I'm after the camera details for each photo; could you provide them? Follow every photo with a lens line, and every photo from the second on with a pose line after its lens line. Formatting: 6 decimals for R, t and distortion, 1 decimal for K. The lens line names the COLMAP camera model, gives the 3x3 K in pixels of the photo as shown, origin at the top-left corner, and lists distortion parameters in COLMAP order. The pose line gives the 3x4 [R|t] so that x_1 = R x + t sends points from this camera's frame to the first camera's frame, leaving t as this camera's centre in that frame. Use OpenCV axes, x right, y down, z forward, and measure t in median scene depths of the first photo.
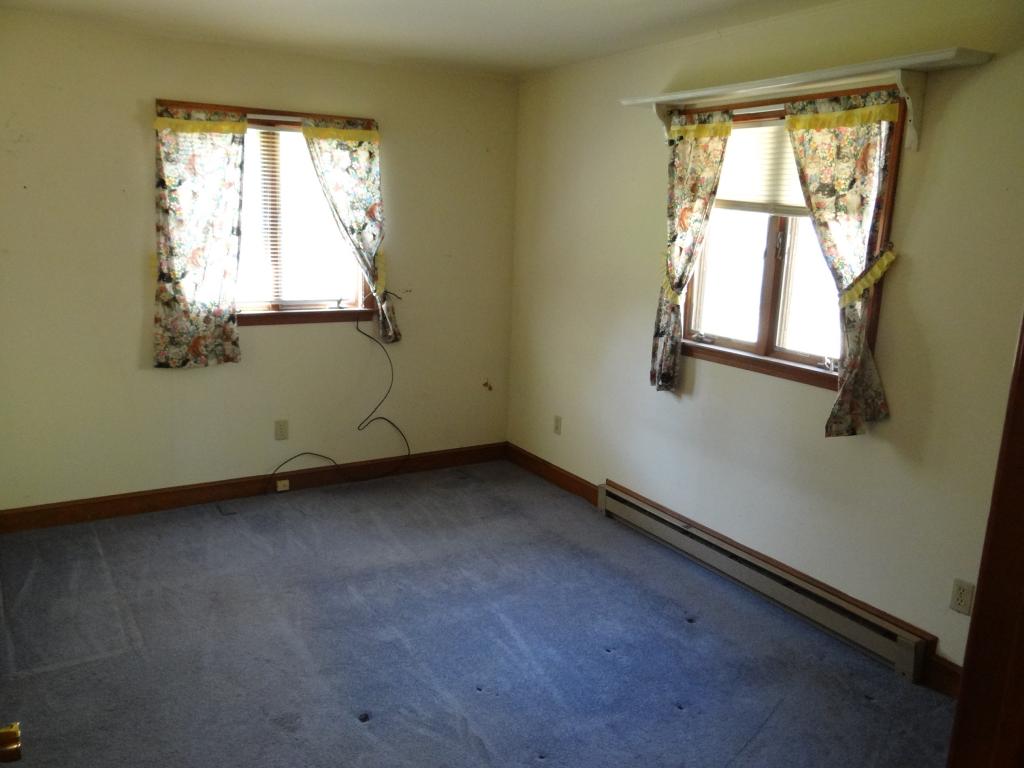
lens RADIAL K [[811.5, 0, 510.5], [0, 811.5, 382.3], [0, 0, 1]] dist [0.004654, 0.006846]
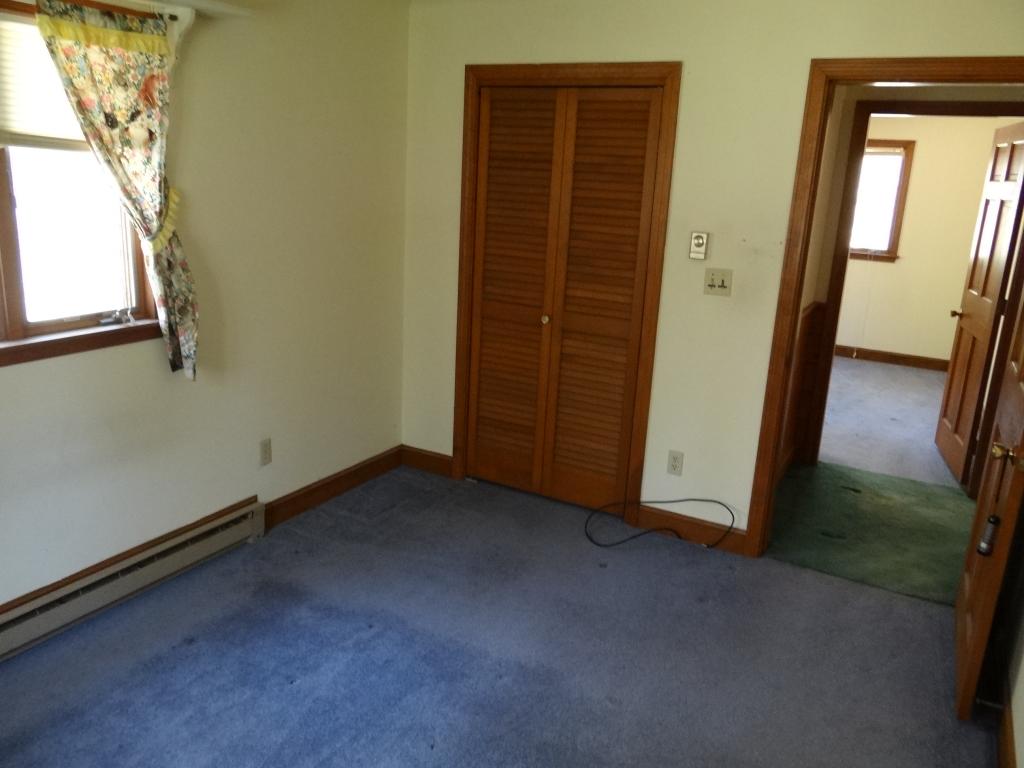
lens RADIAL K [[811.5, 0, 510.8], [0, 811.5, 385.3], [0, 0, 1]] dist [0.004654, 0.006846]
pose [[-0.491652, -0.280734, 0.824298, -0.626708], [0.120881, 0.915439, 0.383873, -0.263053], [-0.862361, 0.288374, -0.416142, 1.088488]]
